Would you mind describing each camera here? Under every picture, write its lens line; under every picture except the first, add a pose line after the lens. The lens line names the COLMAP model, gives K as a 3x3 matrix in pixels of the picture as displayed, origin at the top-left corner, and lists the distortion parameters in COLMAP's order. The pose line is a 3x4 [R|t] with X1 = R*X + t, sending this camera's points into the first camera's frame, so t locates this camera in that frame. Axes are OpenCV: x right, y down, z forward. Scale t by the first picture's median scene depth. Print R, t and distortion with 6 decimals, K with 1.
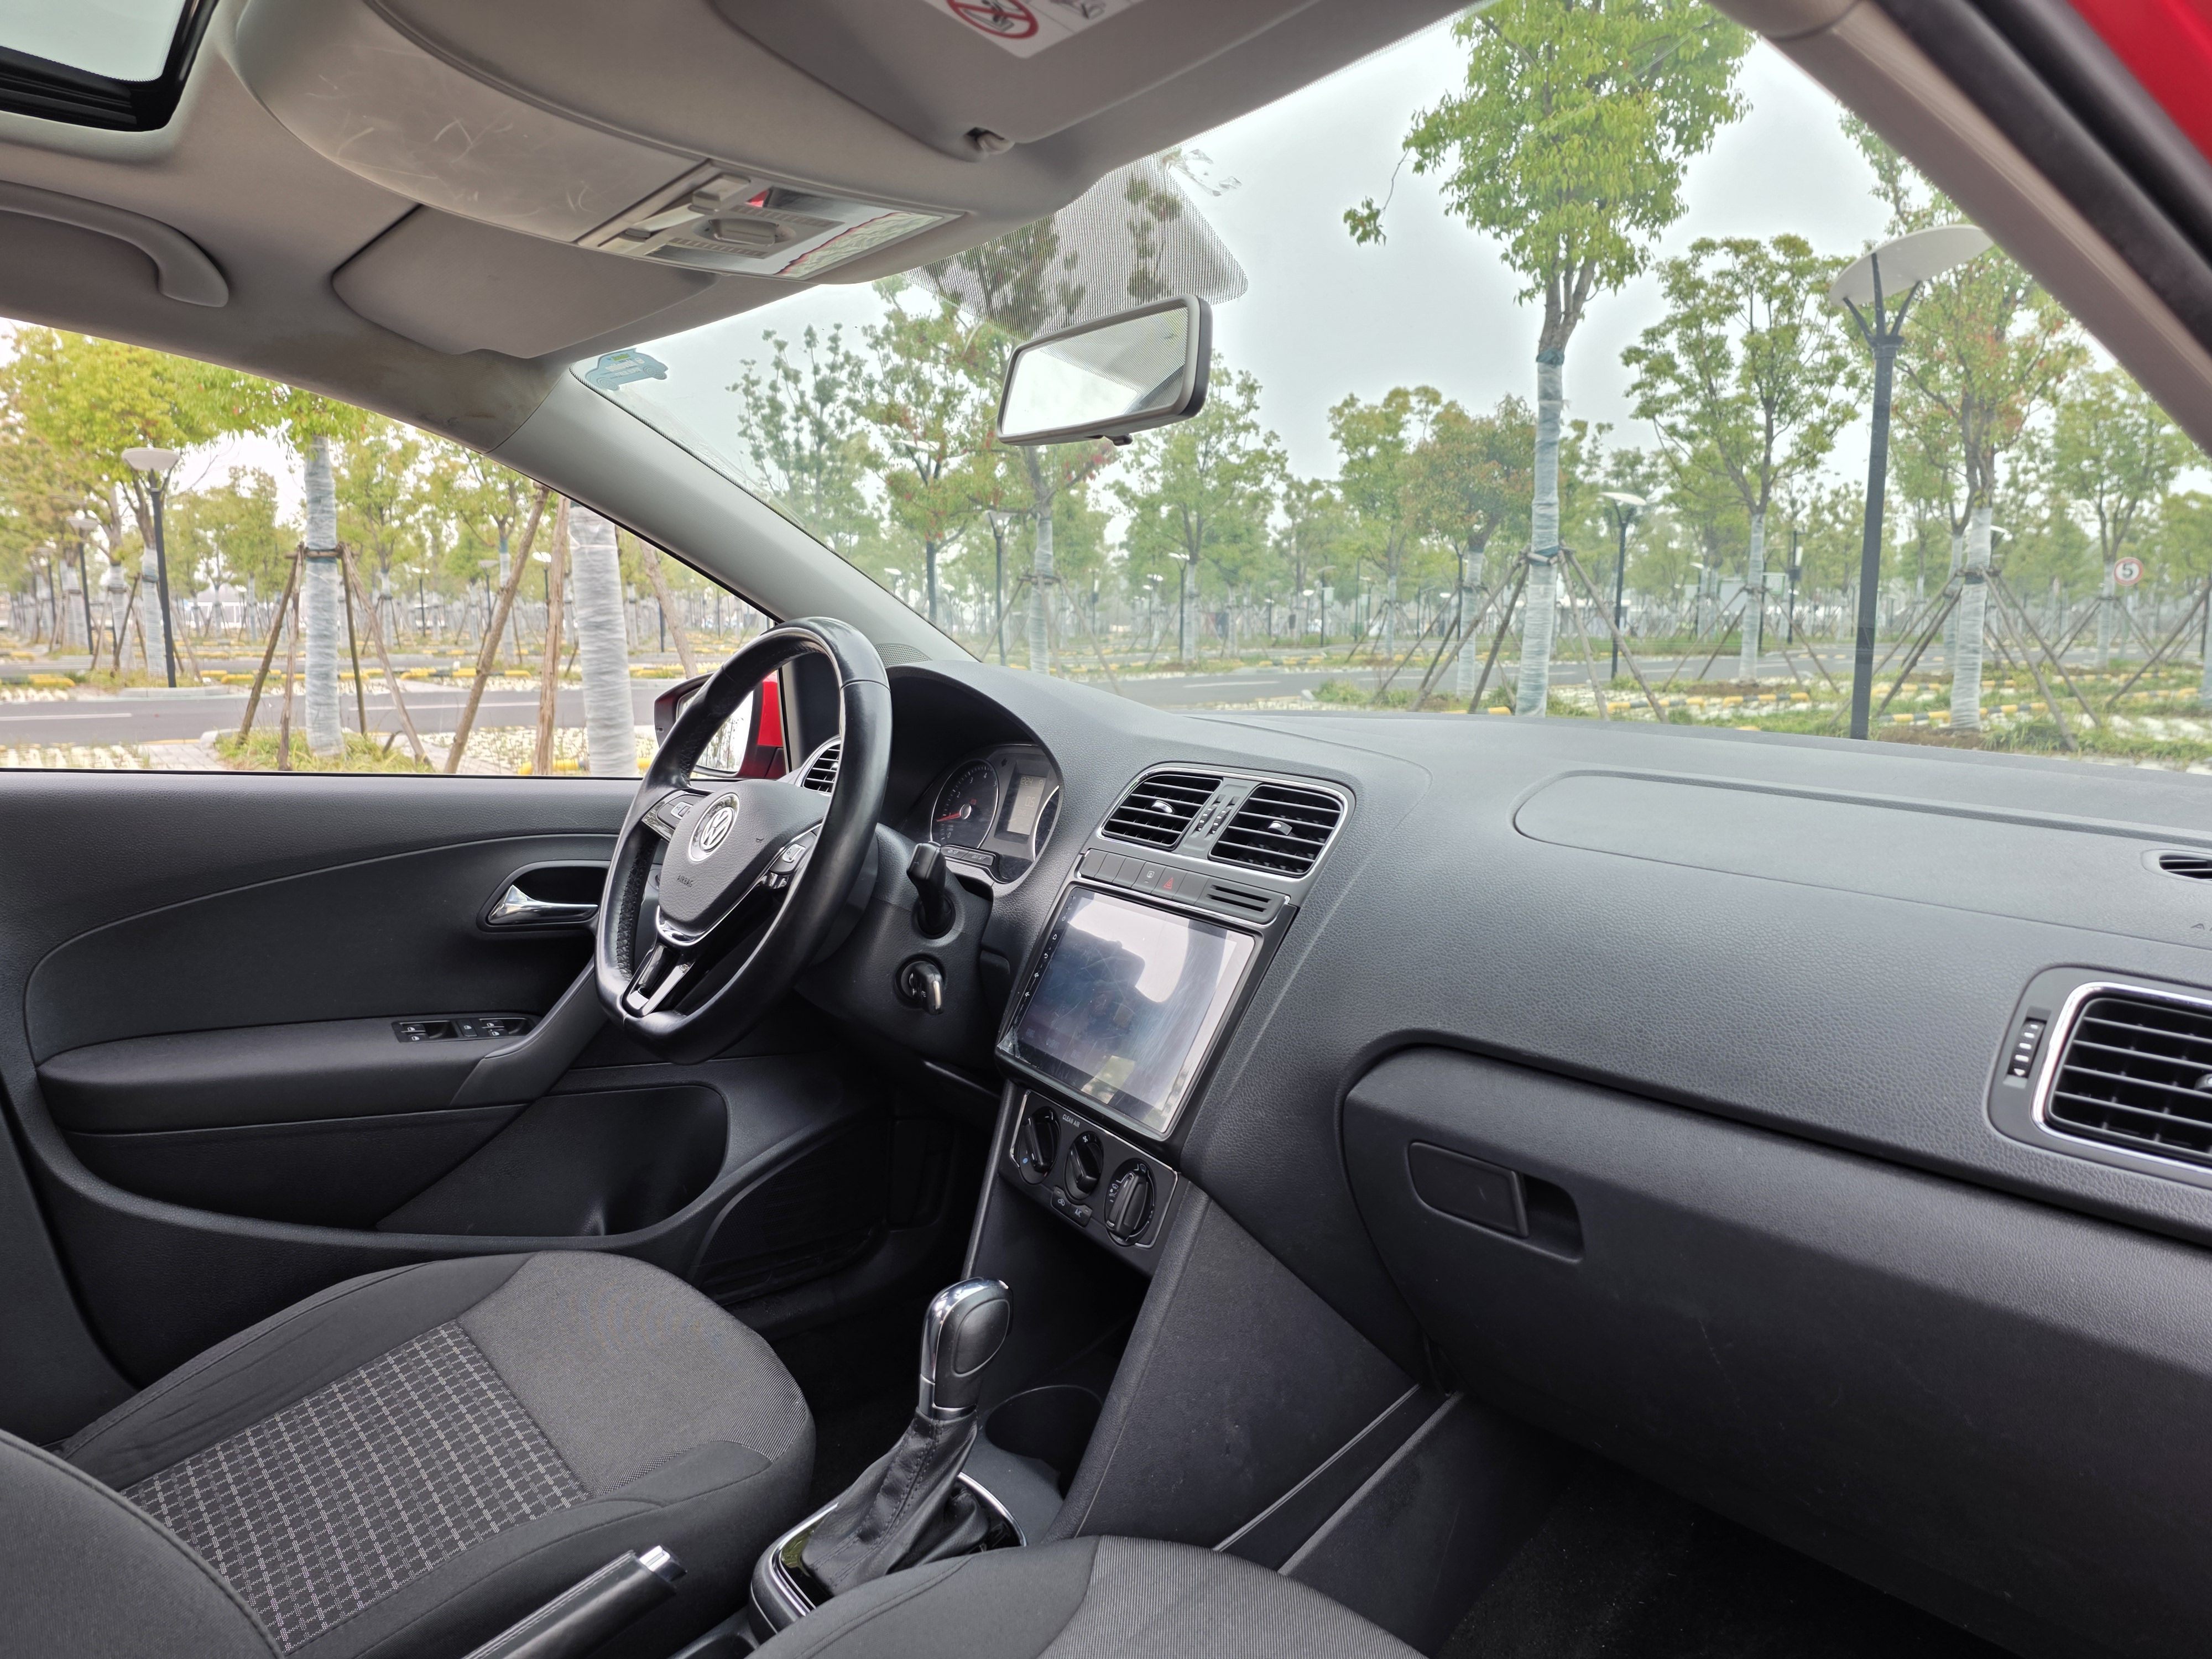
lens RADIAL K [[1486.0, 0, 1126.5], [0, 1486.0, 837.5], [0, 0, 1]] dist [0.016378, -0.005009]
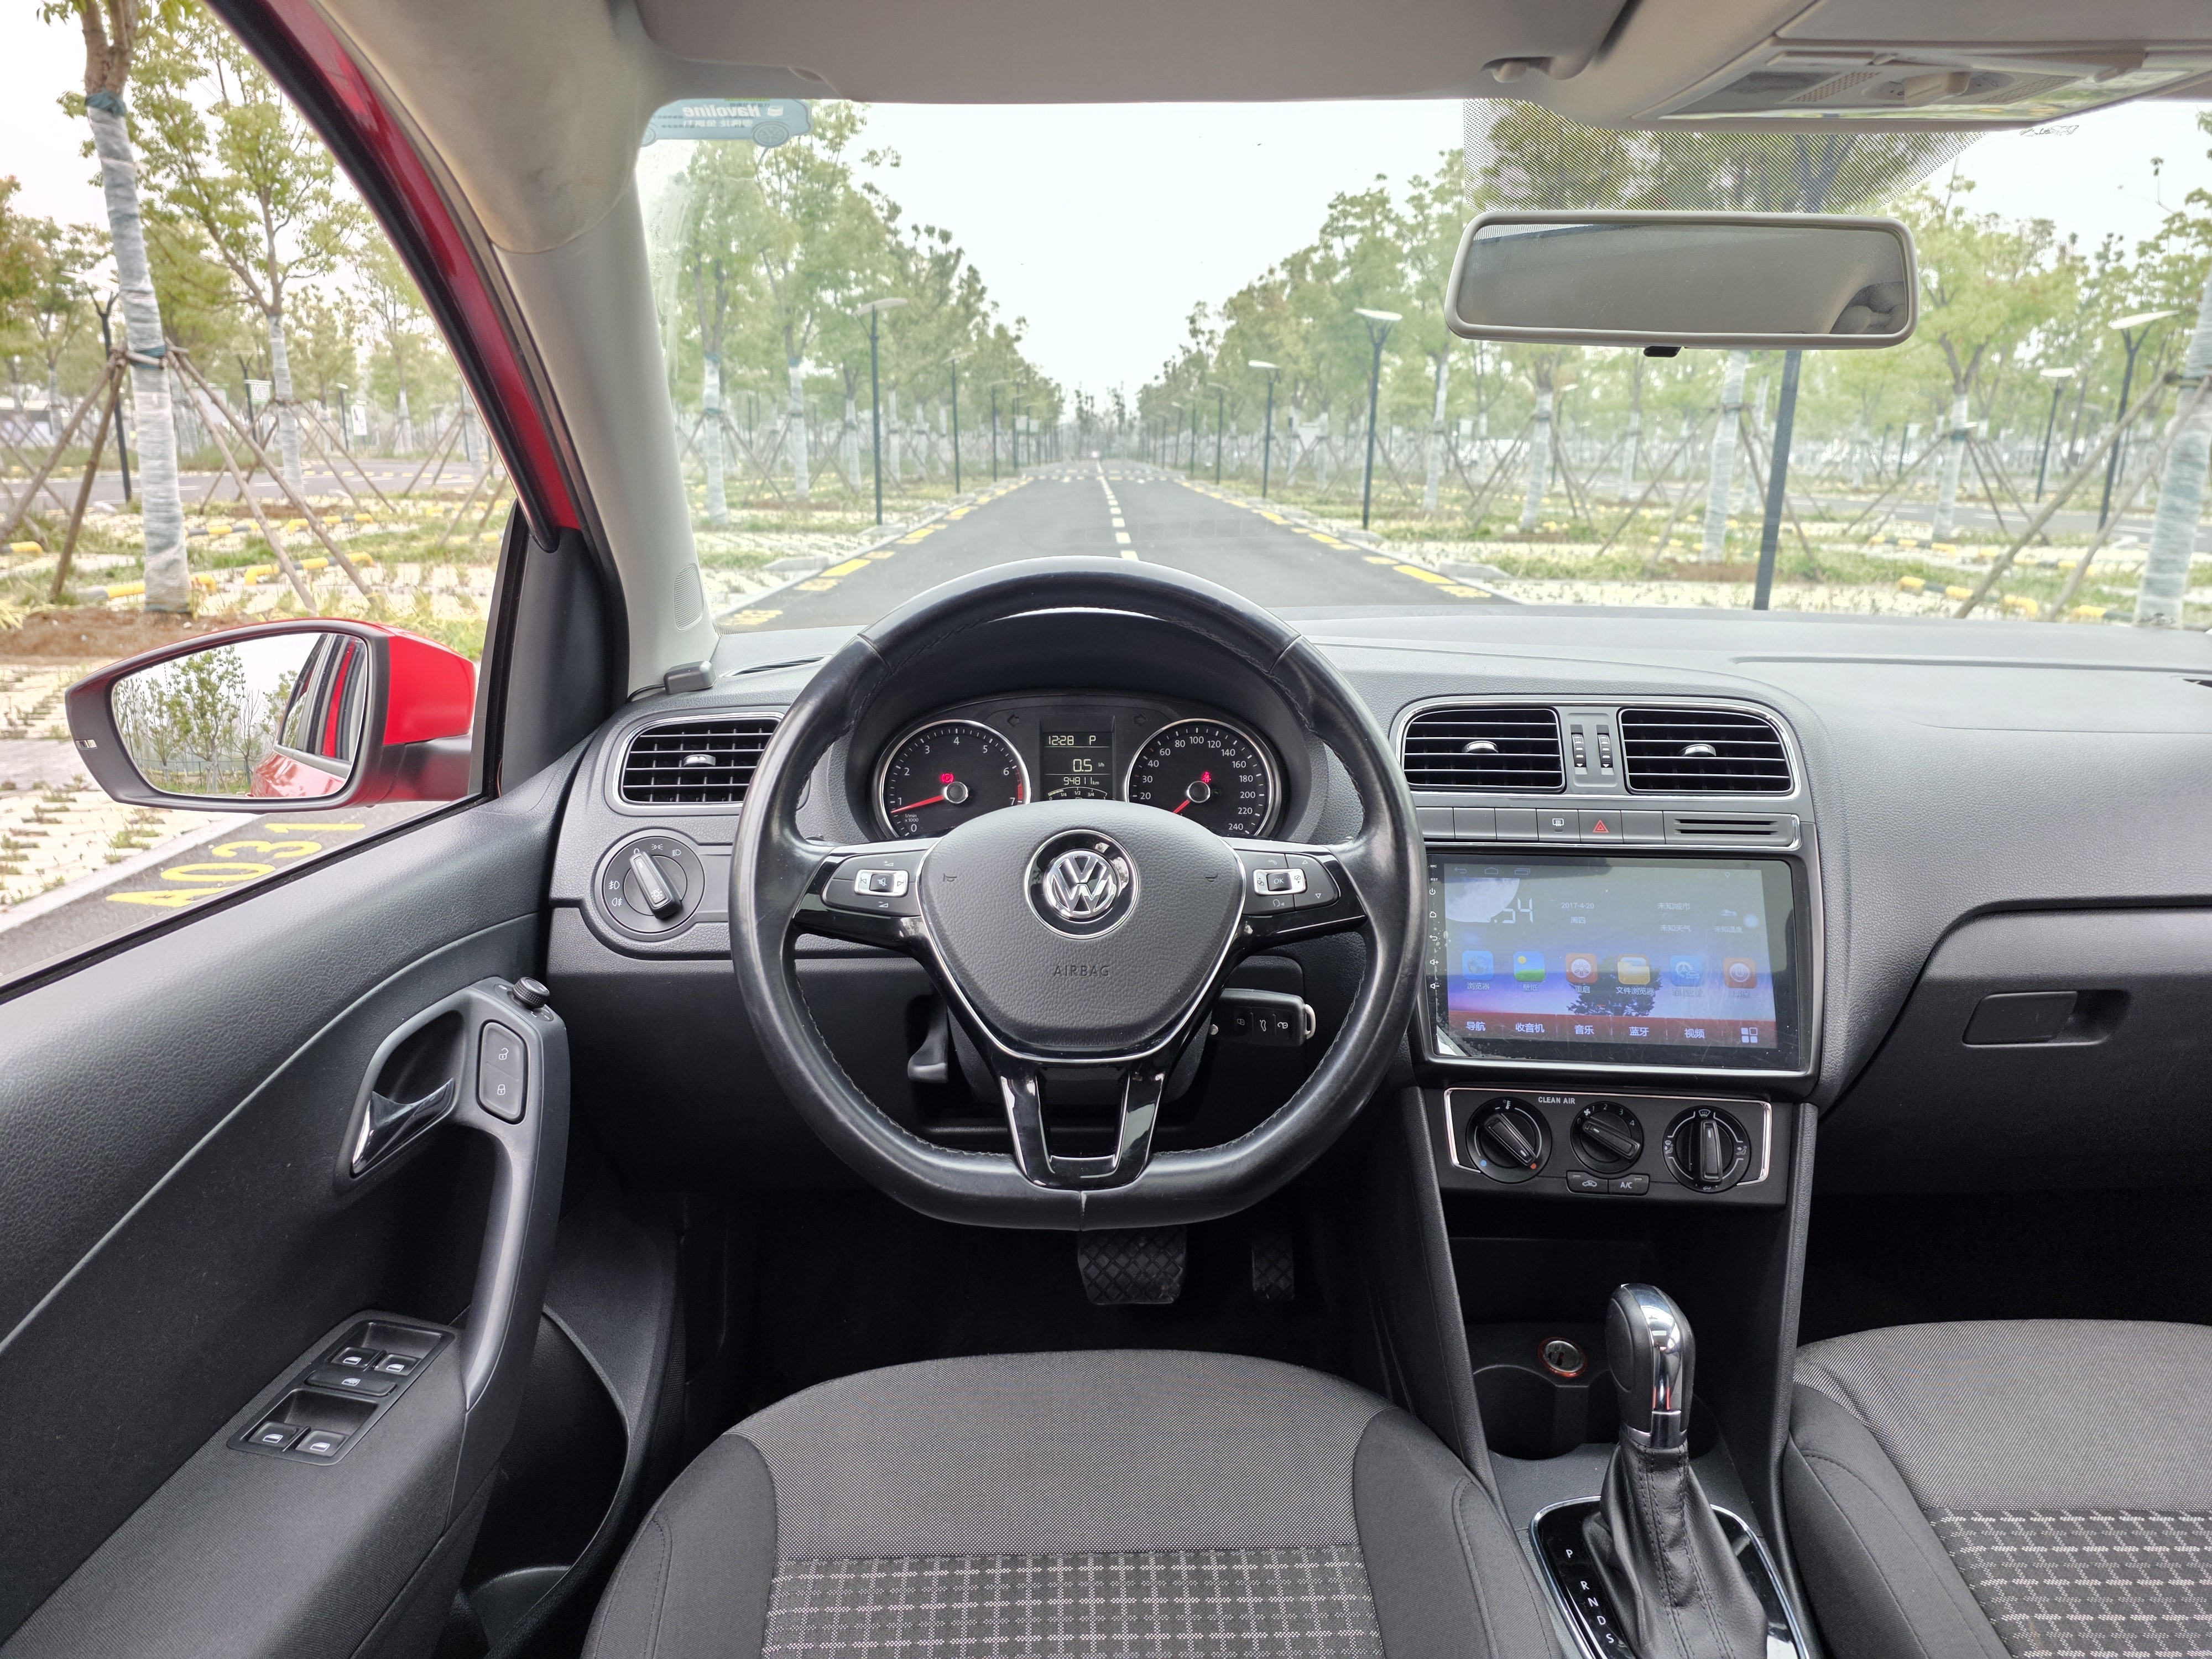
lens RADIAL K [[1461.5, 0, 1109.0], [0, 1461.5, 816.7], [0, 0, 1]] dist [0.066254, -0.052148]
pose [[0.595050, -0.184772, 0.782161, -0.042987], [0.098899, 0.982651, 0.156894, -0.007424], [-0.797581, -0.016005, 0.603000, 0.032624]]
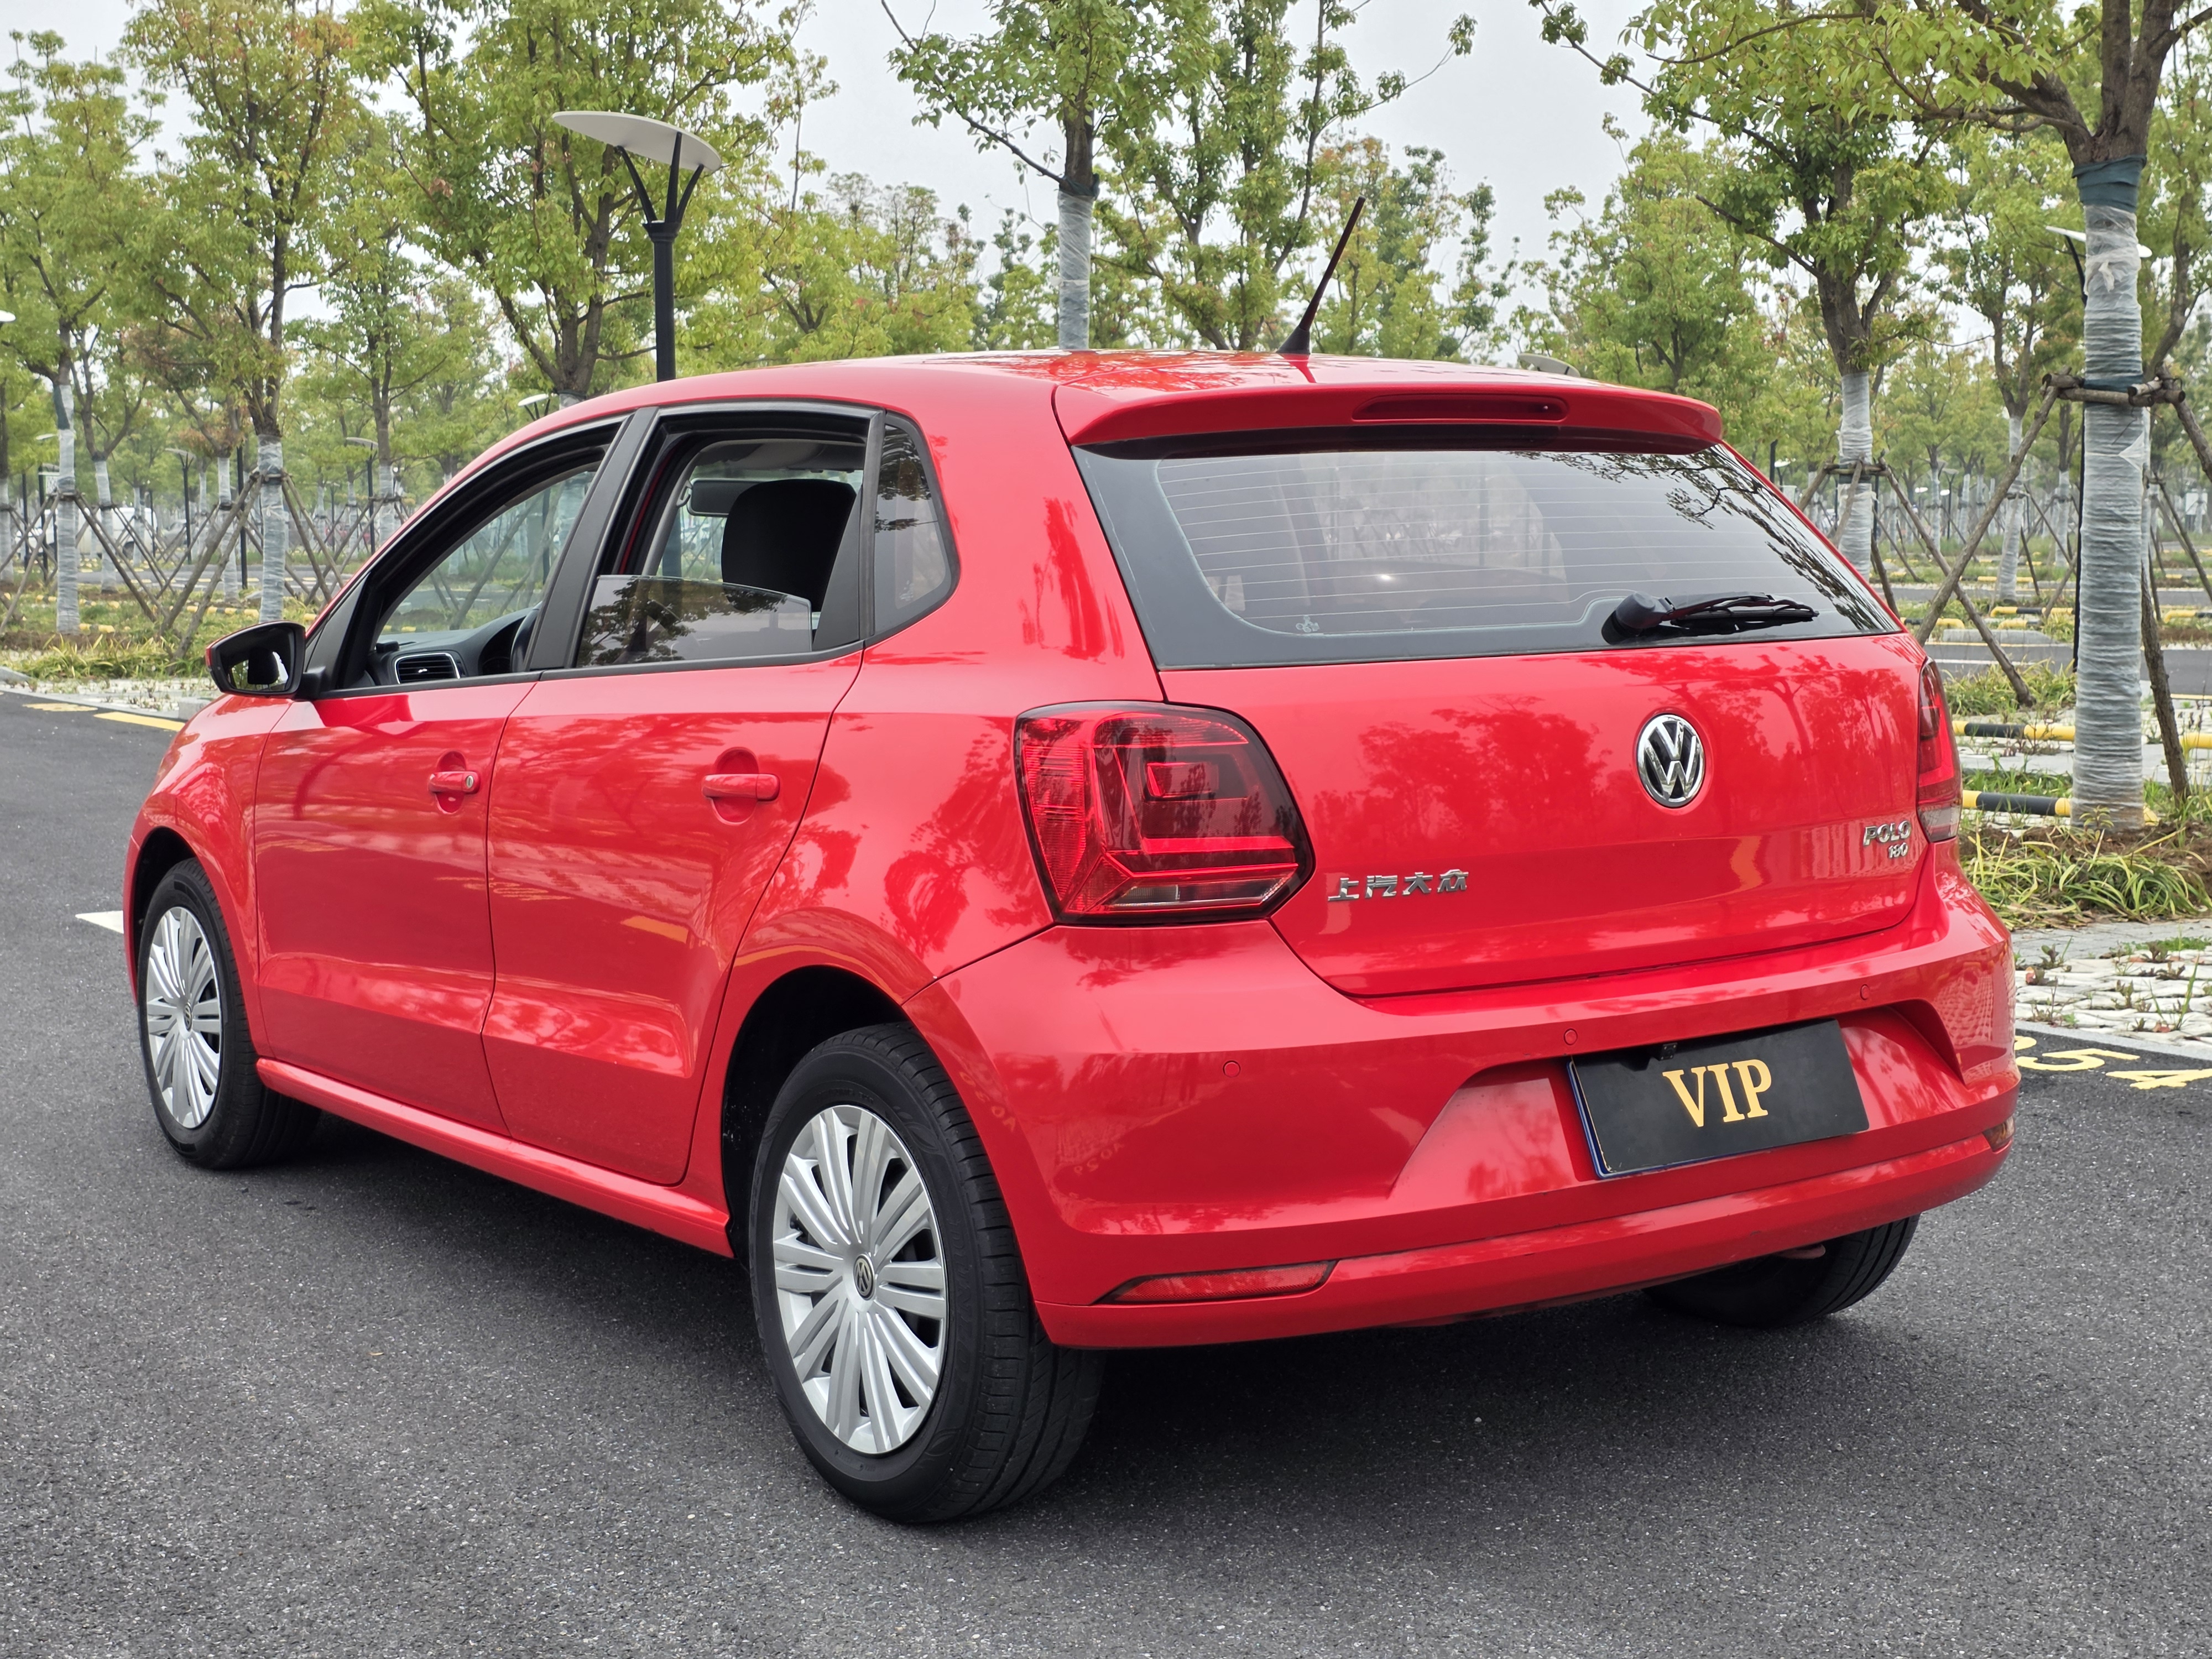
lens RADIAL K [[2902.0, 0, 1106.0], [0, 2902.0, 829.5], [0, 0, 1]] dist [0.099790, -0.124479]
pose [[0.049405, -0.100721, 0.993687, -0.249214], [0.146827, 0.984826, 0.092522, -0.004330], [-0.987928, 0.141329, 0.063444, 0.002794]]
